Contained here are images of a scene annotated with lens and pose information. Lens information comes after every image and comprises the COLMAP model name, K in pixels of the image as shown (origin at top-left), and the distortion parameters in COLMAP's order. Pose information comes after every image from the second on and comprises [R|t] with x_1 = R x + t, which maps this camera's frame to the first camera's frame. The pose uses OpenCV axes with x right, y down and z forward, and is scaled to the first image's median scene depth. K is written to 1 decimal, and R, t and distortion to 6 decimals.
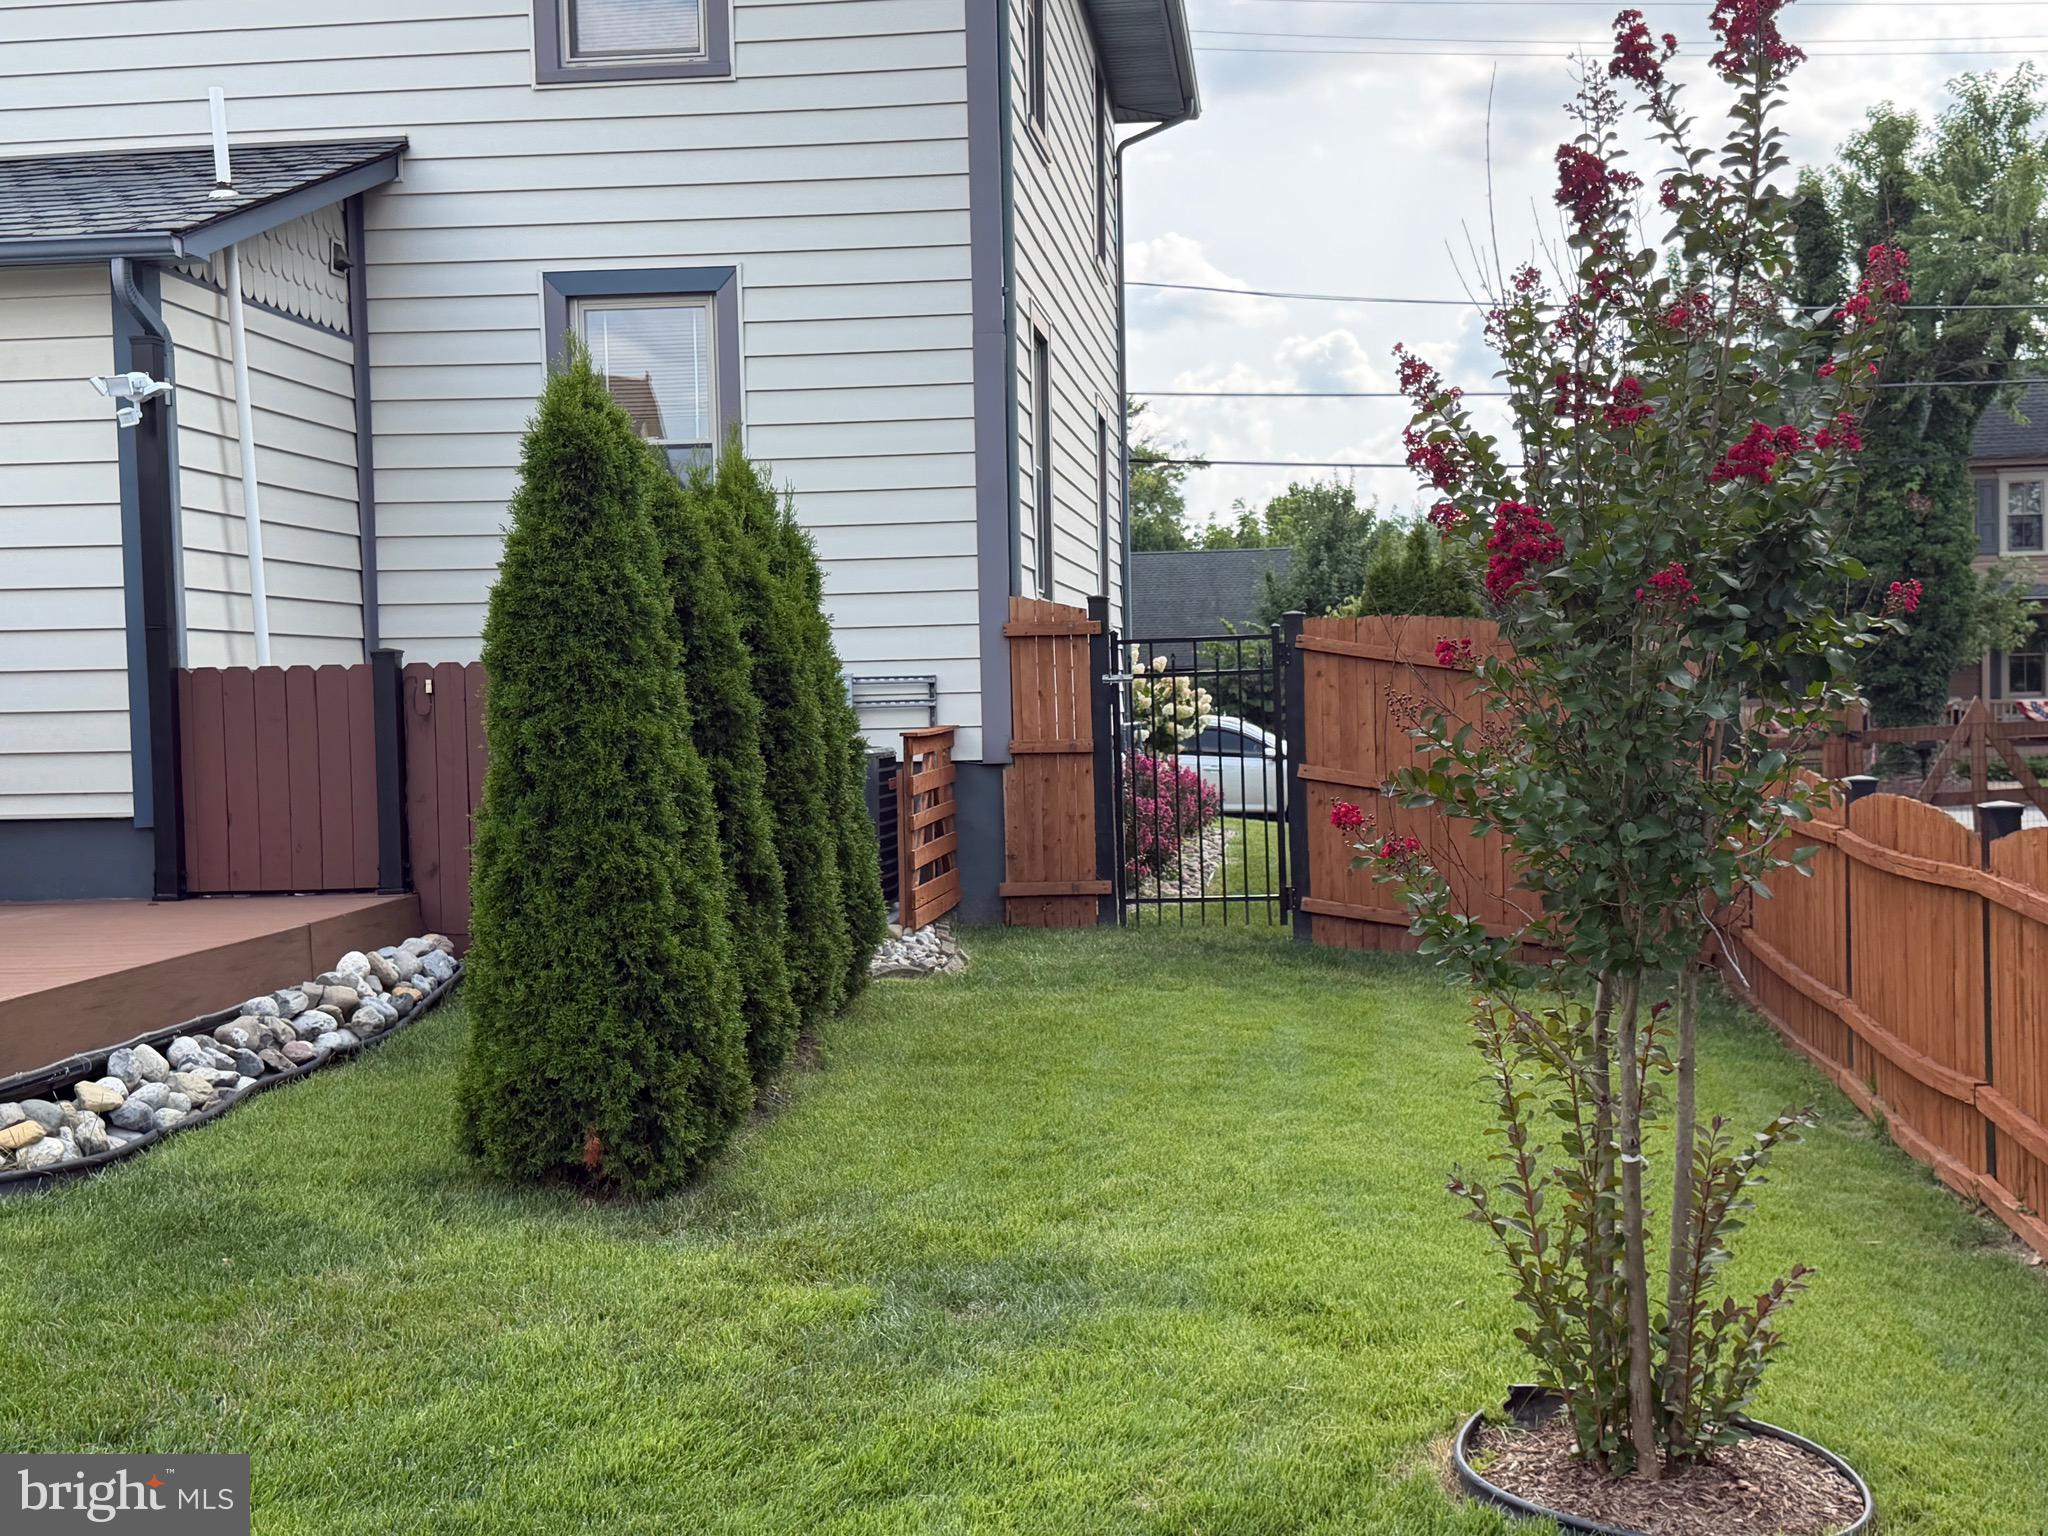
lens RADIAL K [[2475.6, 0, 995.9], [0, 2475.6, 817.6], [0, 0, 1]] dist [0.092507, 0.000000]
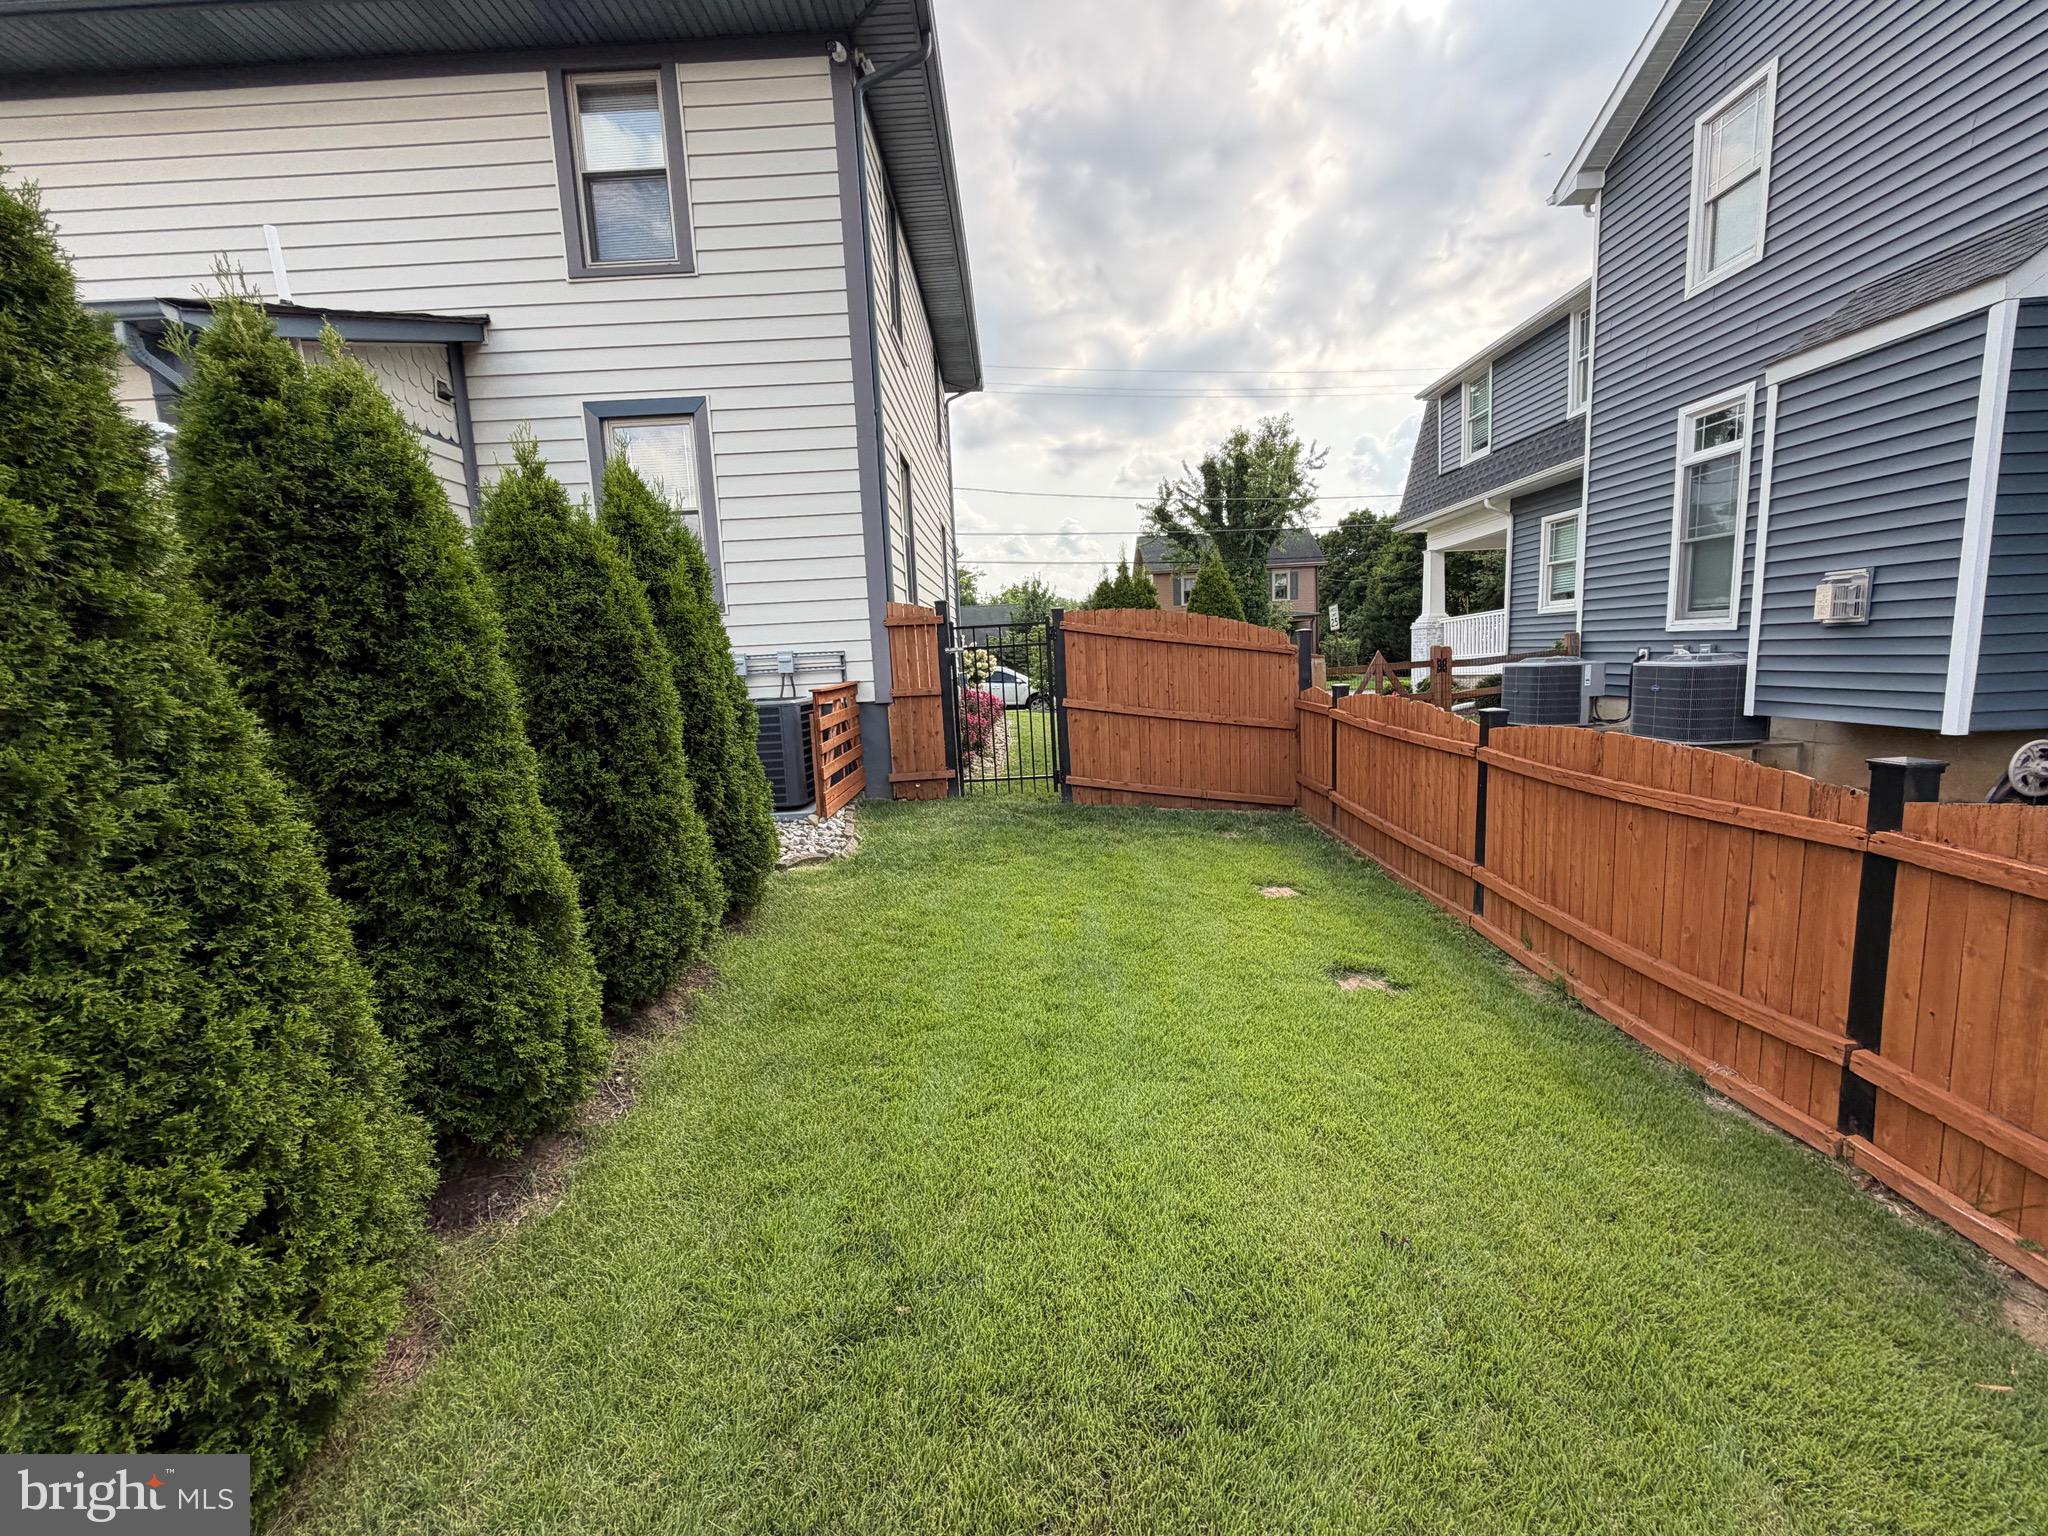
lens RADIAL K [[814.5, 0, 1013.8], [0, 814.5, 767.2], [0, 0, 1]] dist [-0.000260, -0.000108]
pose [[0.992676, -0.040167, 0.113930, 0.022955], [0.030542, 0.995912, 0.085003, -0.022742], [-0.116879, -0.080901, 0.989846, 0.439216]]
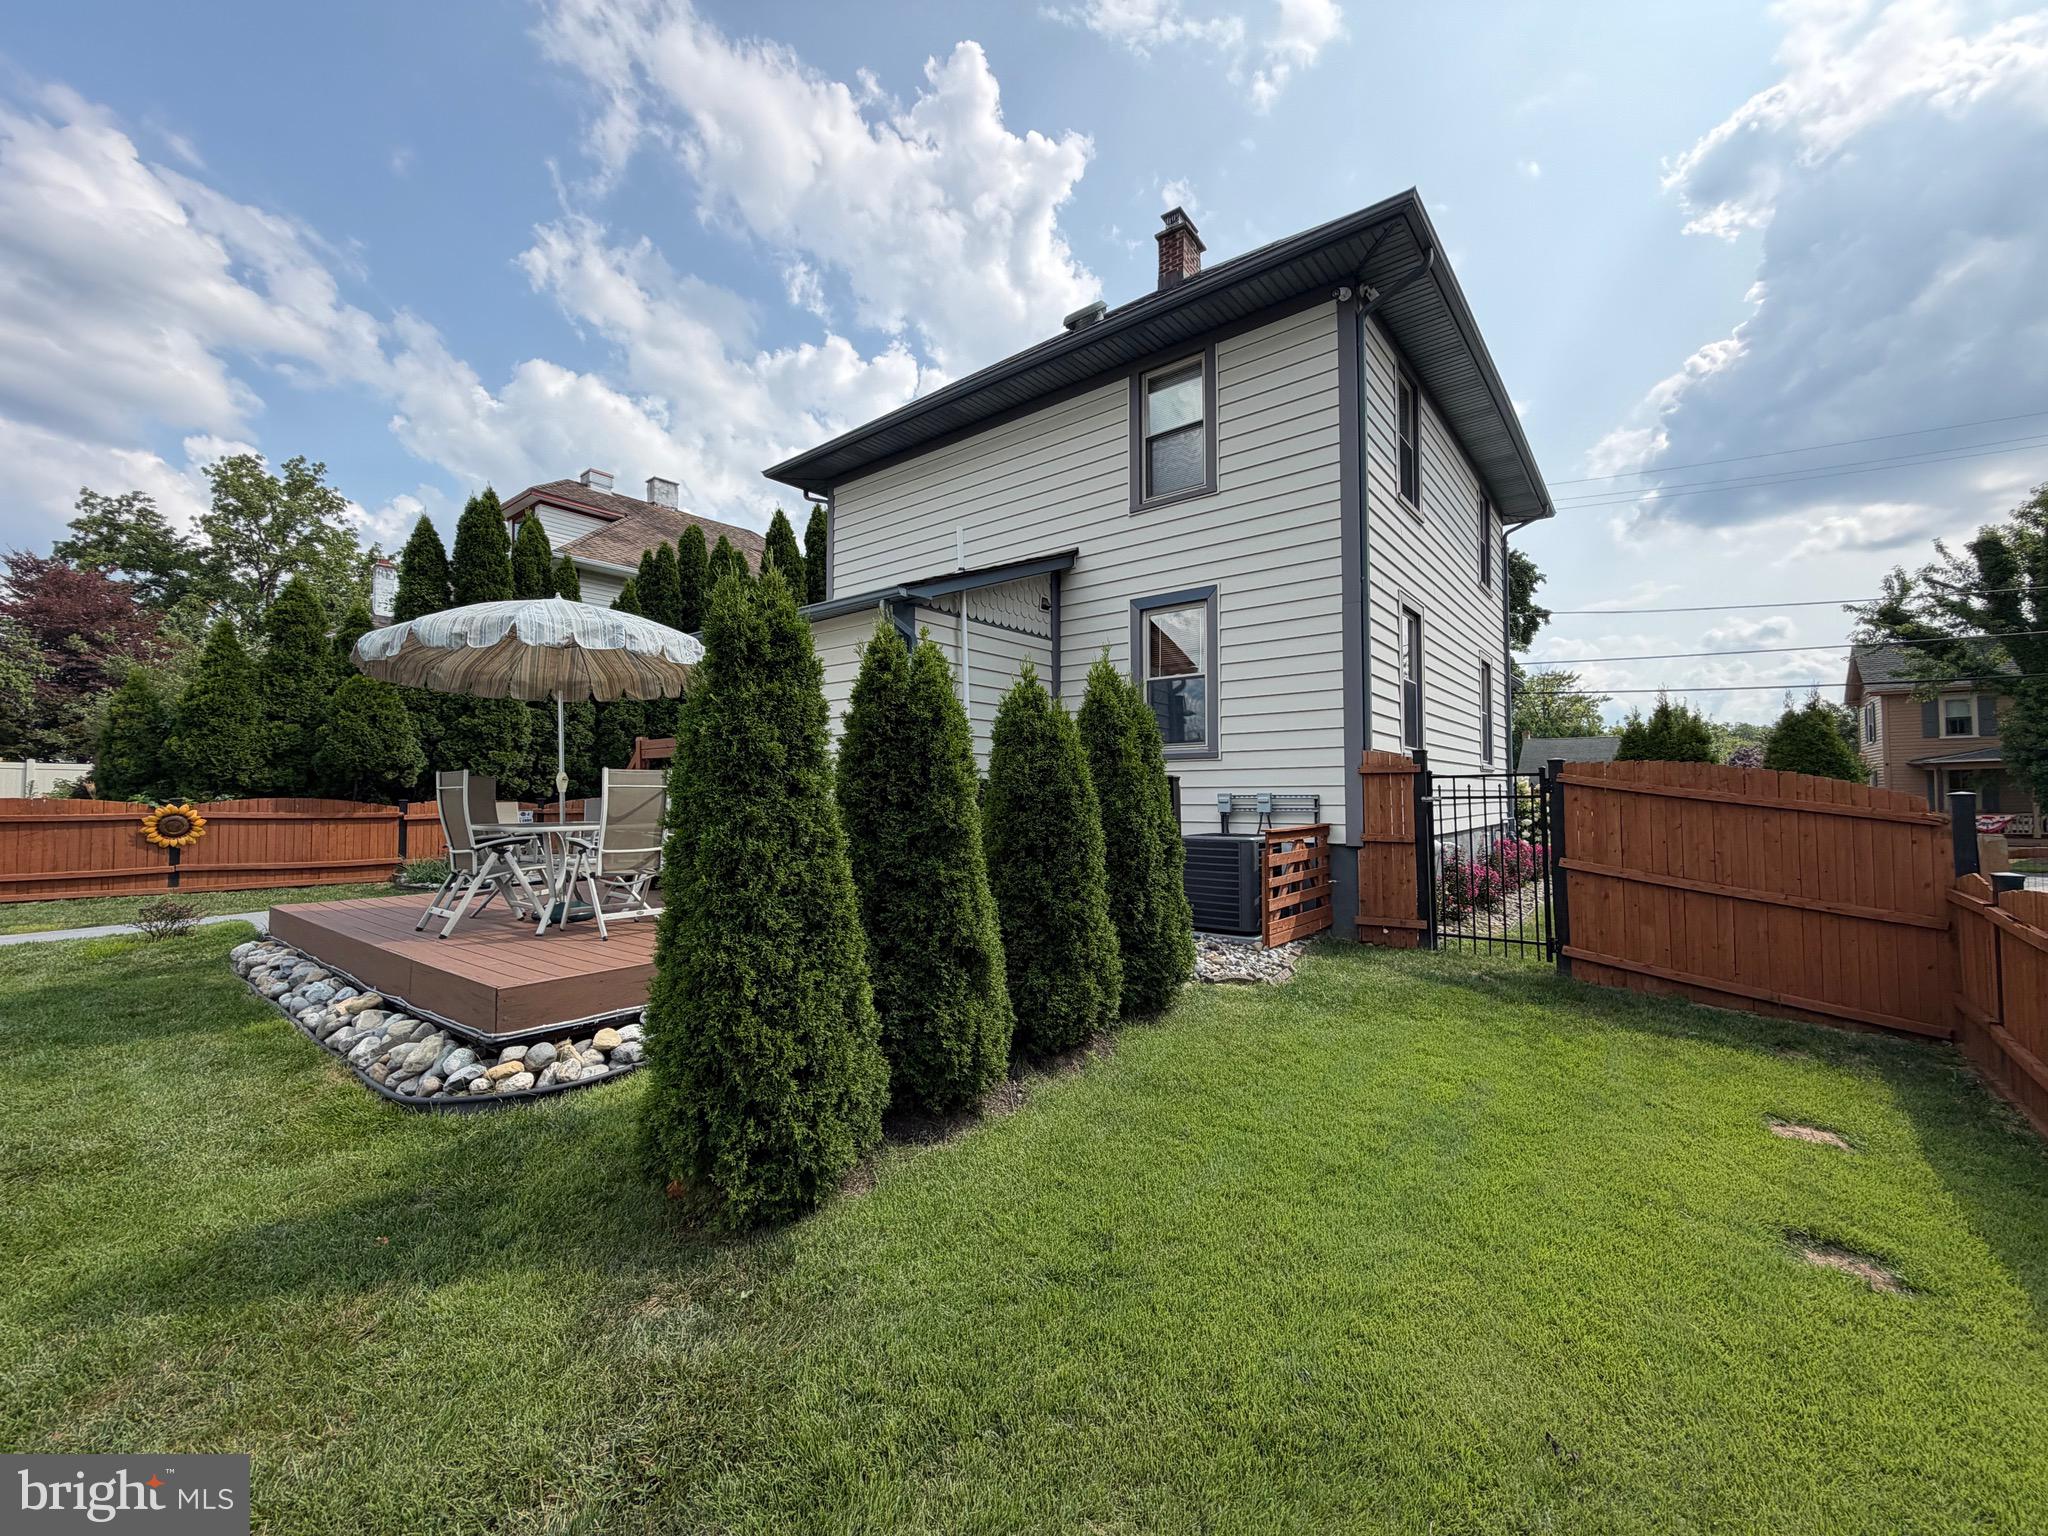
lens RADIAL K [[814.5, 0, 1020.8], [0, 814.5, 766.8], [0, 0, 1]] dist [-0.000260, -0.000108]
pose [[0.848976, 0.000282, -0.528431, 0.102873], [-0.042401, 0.996812, -0.067591, -0.028877], [0.526727, 0.079789, 0.846281, 0.387326]]
